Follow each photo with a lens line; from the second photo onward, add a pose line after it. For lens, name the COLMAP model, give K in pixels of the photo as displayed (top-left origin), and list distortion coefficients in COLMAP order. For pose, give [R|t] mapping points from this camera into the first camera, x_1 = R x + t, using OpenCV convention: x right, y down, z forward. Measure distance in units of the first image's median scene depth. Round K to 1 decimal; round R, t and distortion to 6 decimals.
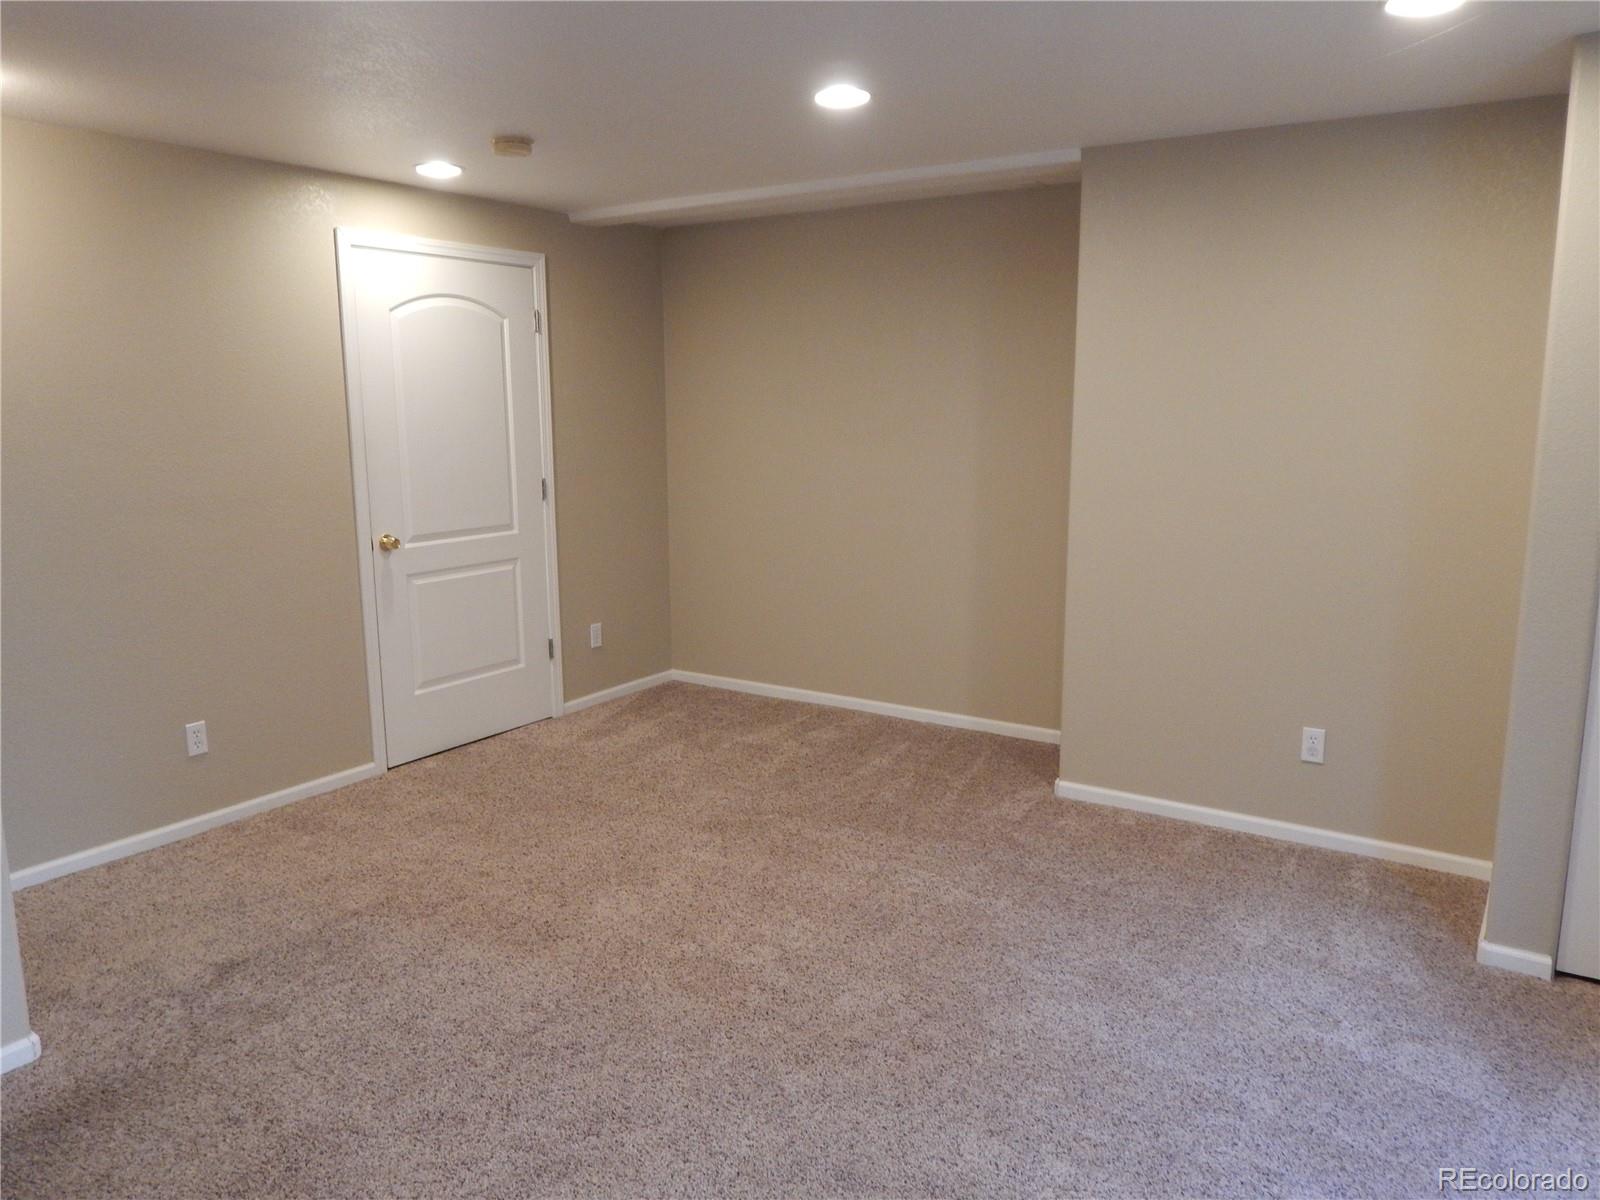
lens RADIAL K [[1179.9, 0, 797.2], [0, 1179.9, 597.6], [0, 0, 1]] dist [0.005783, 0.000115]
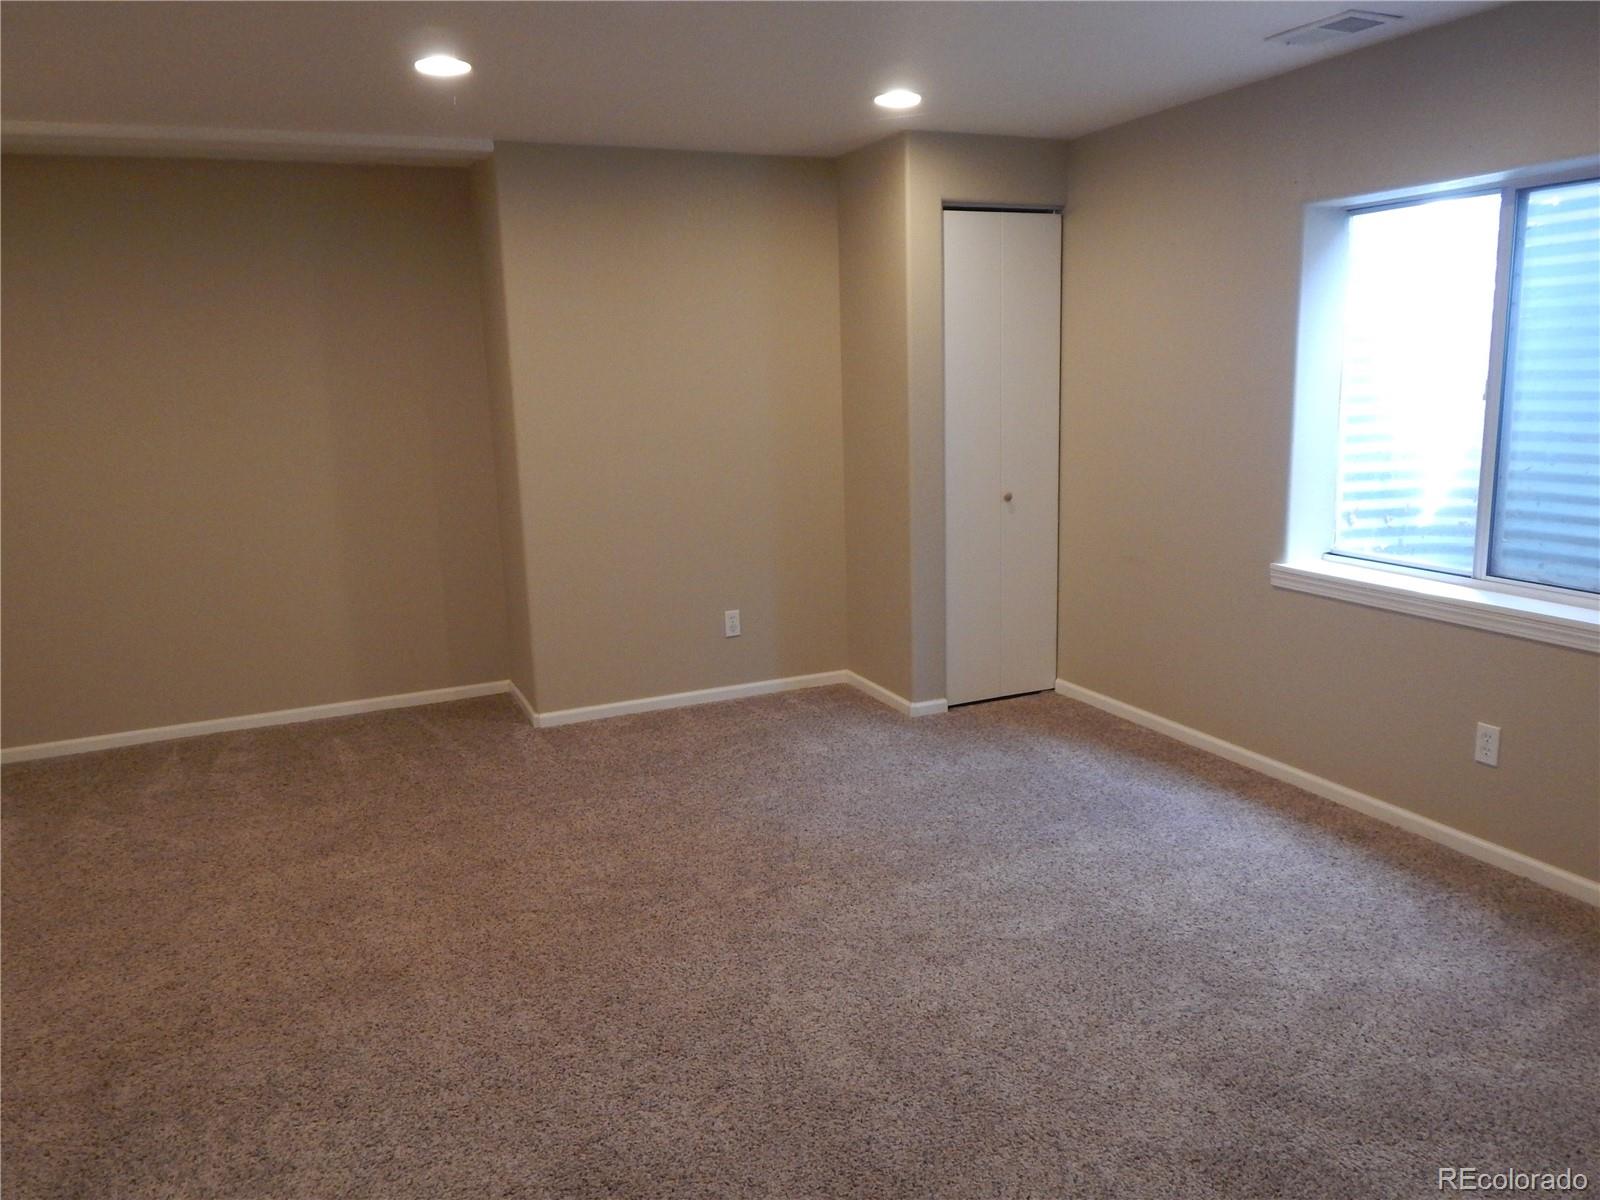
lens RADIAL K [[1179.9, 0, 799.7], [0, 1179.9, 603.1], [0, 0, 1]] dist [0.005783, 0.000115]
pose [[0.538293, -0.181643, 0.822950, -0.547810], [0.175169, 0.979285, 0.101571, -0.017317], [-0.824352, 0.089480, 0.558960, 0.171794]]
